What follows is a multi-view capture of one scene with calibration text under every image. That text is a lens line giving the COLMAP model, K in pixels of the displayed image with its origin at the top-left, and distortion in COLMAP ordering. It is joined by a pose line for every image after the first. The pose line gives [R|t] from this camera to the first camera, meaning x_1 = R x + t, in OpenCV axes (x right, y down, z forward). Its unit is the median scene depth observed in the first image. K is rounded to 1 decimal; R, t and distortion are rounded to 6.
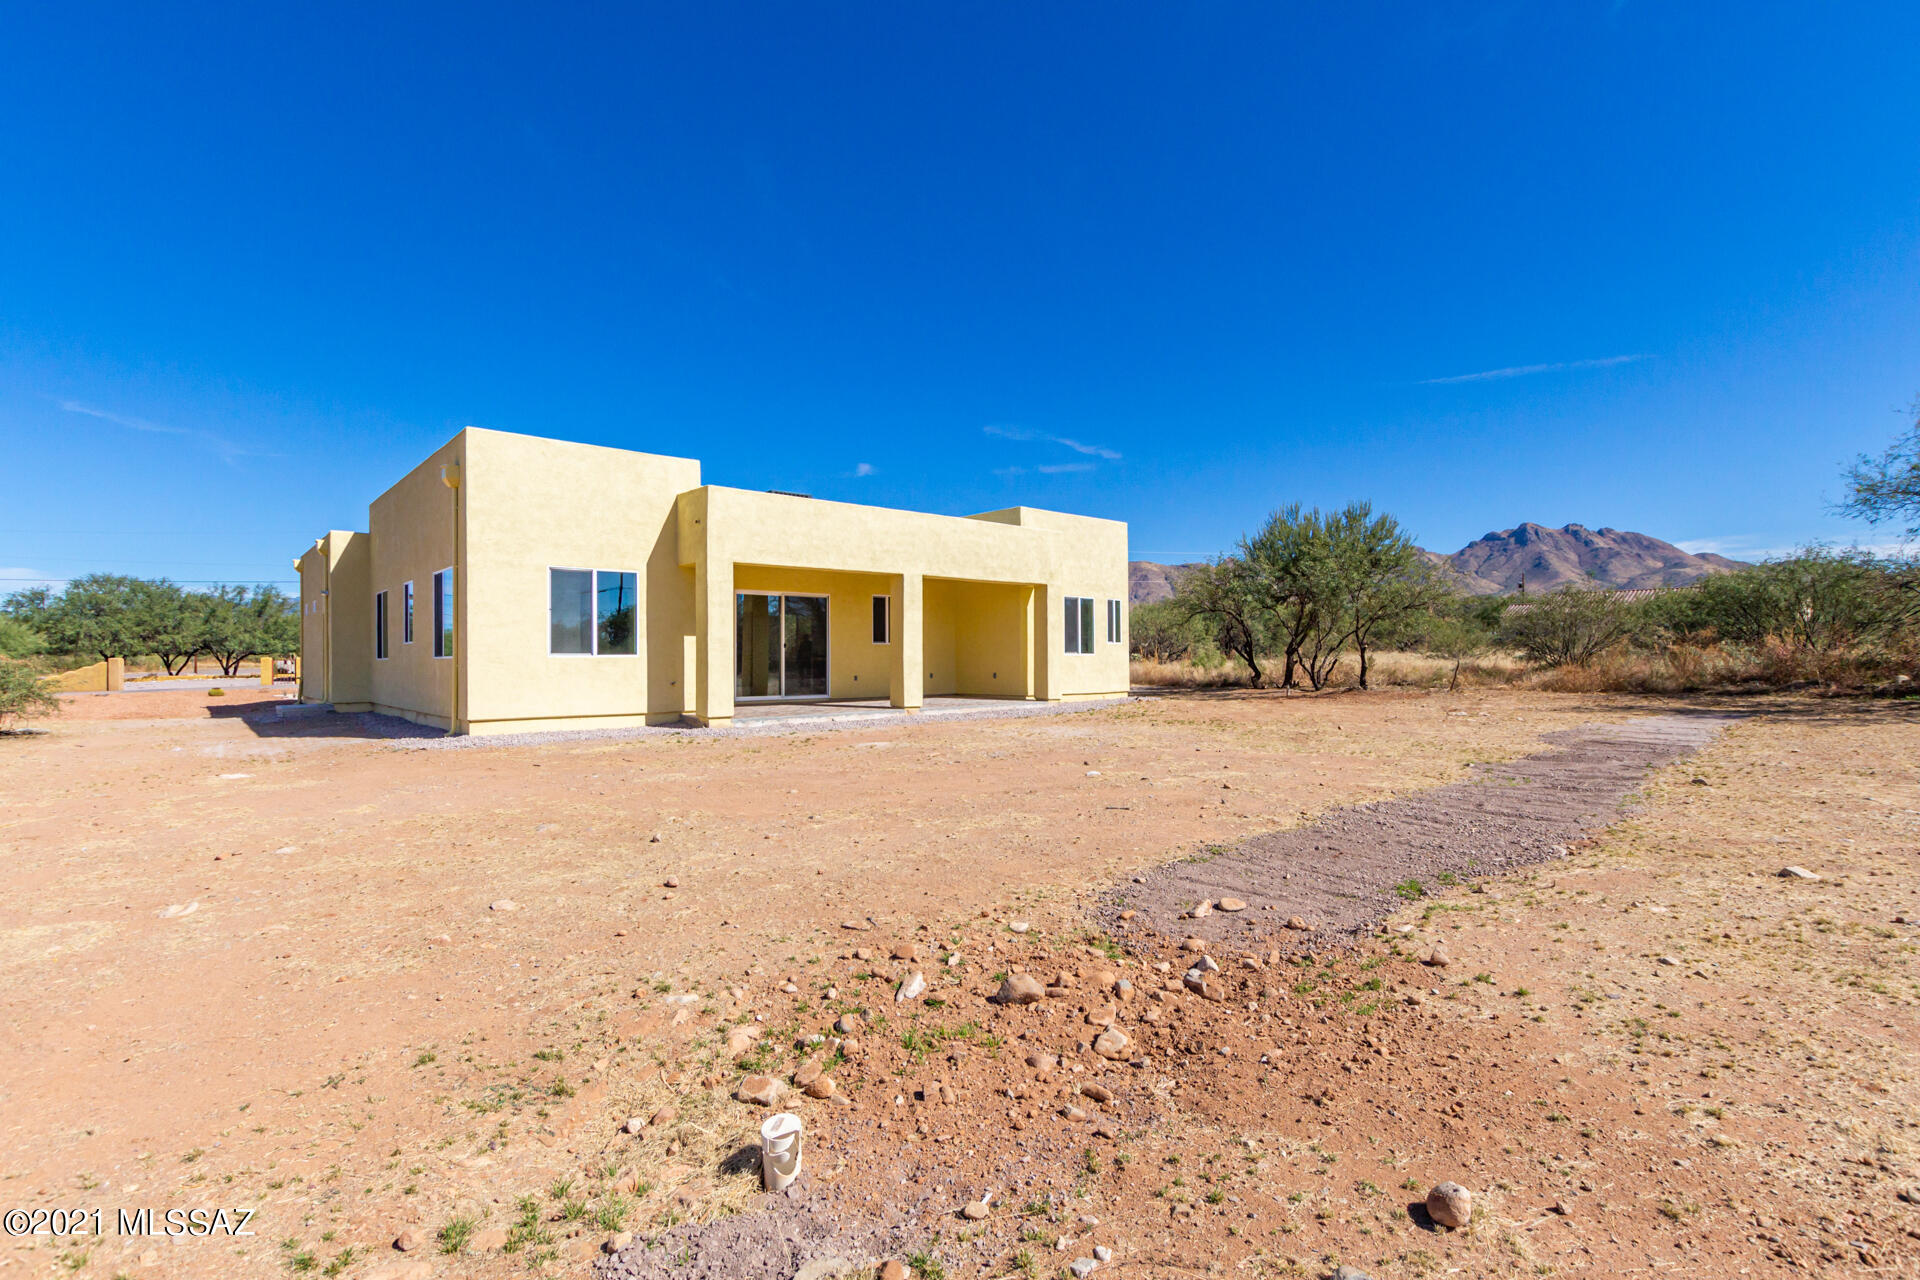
lens RADIAL K [[870.7, 0, 966.2], [0, 870.7, 648.3], [0, 0, 1]] dist [0.000181, -0.000721]
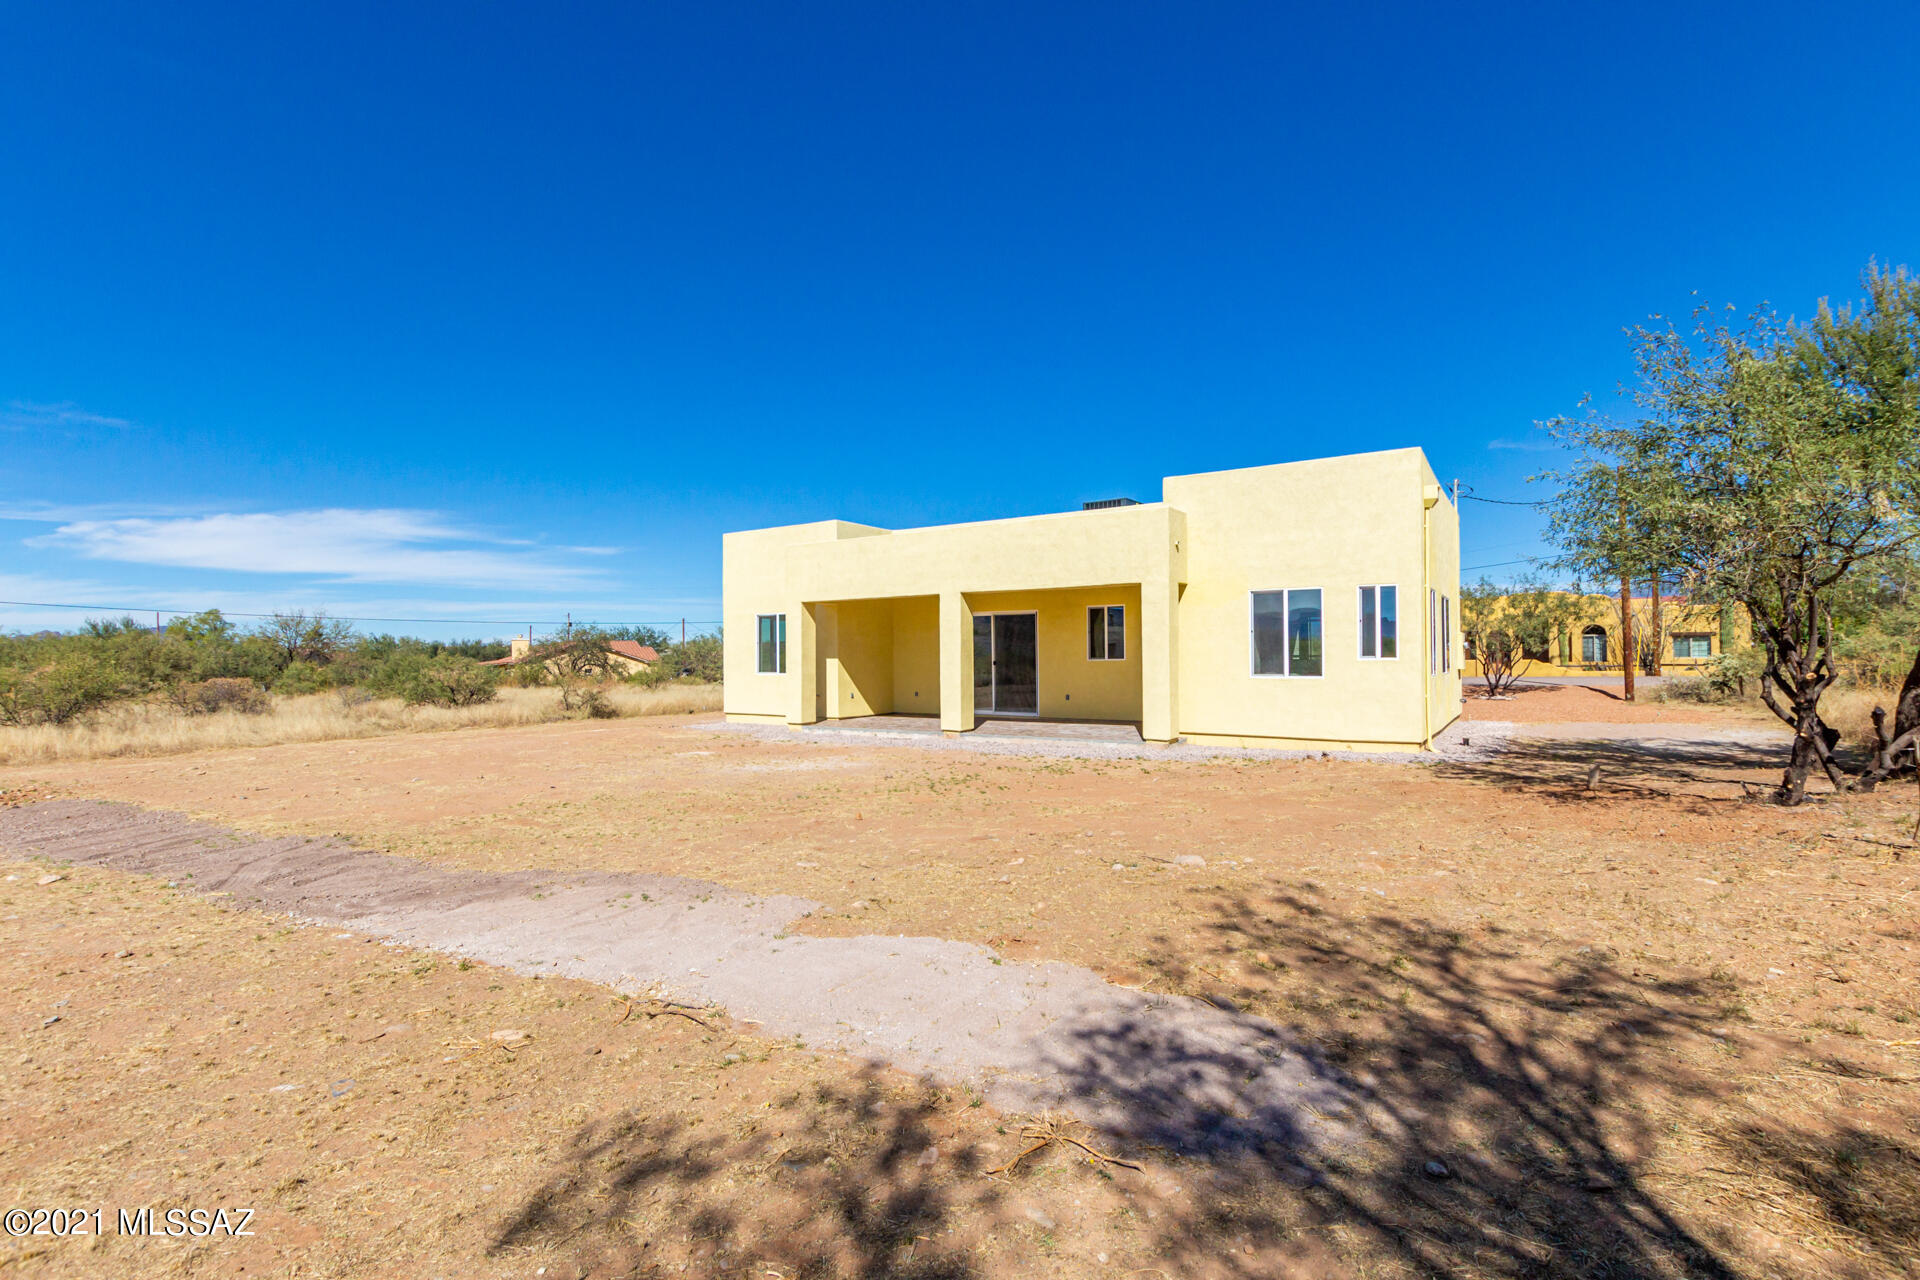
lens RADIAL K [[870.7, 0, 966.2], [0, 870.7, 648.3], [0, 0, 1]] dist [0.000181, -0.000721]
pose [[0.265183, -0.016887, -0.964050, 0.763217], [-0.005824, 0.999800, -0.019115, -0.000665], [0.964181, 0.010683, 0.265031, 0.639825]]
